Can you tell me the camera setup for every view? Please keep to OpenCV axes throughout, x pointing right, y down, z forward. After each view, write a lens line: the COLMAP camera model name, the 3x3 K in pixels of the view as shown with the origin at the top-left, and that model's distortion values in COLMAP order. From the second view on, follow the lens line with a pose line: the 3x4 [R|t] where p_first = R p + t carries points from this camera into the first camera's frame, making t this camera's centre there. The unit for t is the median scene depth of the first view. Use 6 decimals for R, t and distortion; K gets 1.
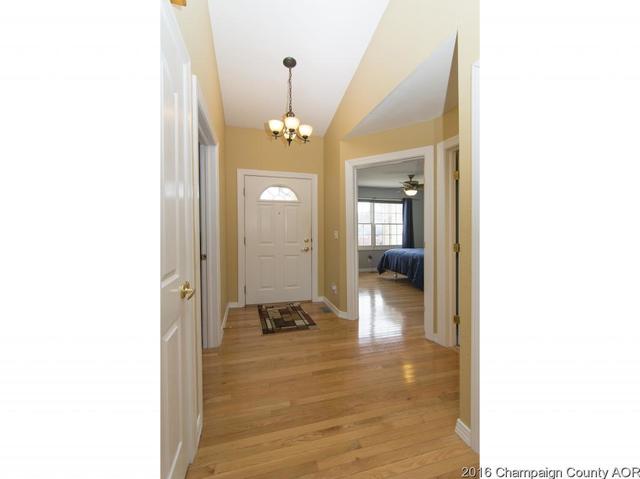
lens RADIAL K [[309.1, 0, 317.3], [0, 309.1, 239.8], [0, 0, 1]] dist [-0.030889, 0.000260]
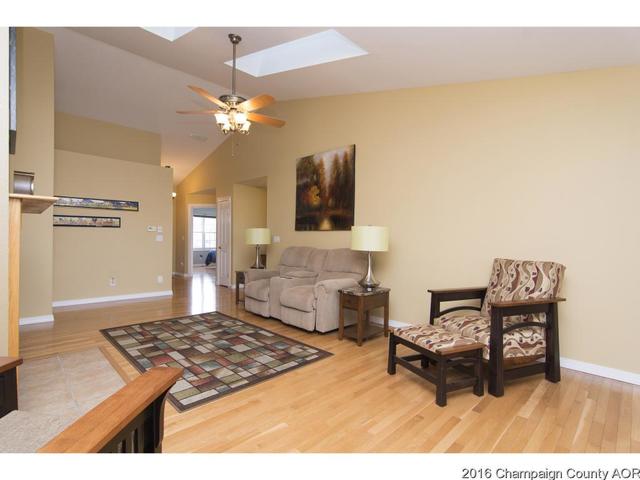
lens RADIAL K [[309.1, 0, 317.3], [0, 309.1, 240.3], [0, 0, 1]] dist [-0.030889, 0.000260]
pose [[0.866474, 0.025737, 0.498559, -0.076489], [-0.018225, 0.999635, -0.019930, 0.001721], [-0.498890, 0.008183, 0.866627, -0.521853]]
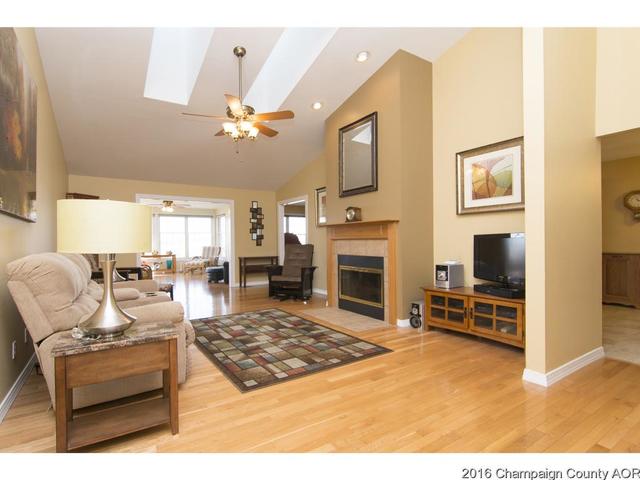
lens RADIAL K [[309.1, 0, 317.3], [0, 309.1, 240.3], [0, 0, 1]] dist [-0.030889, 0.000260]
pose [[-0.942369, 0.015391, -0.334221, 0.720249], [0.012077, 0.999855, 0.011990, -0.031441], [0.334357, 0.007262, -0.942418, 3.972615]]
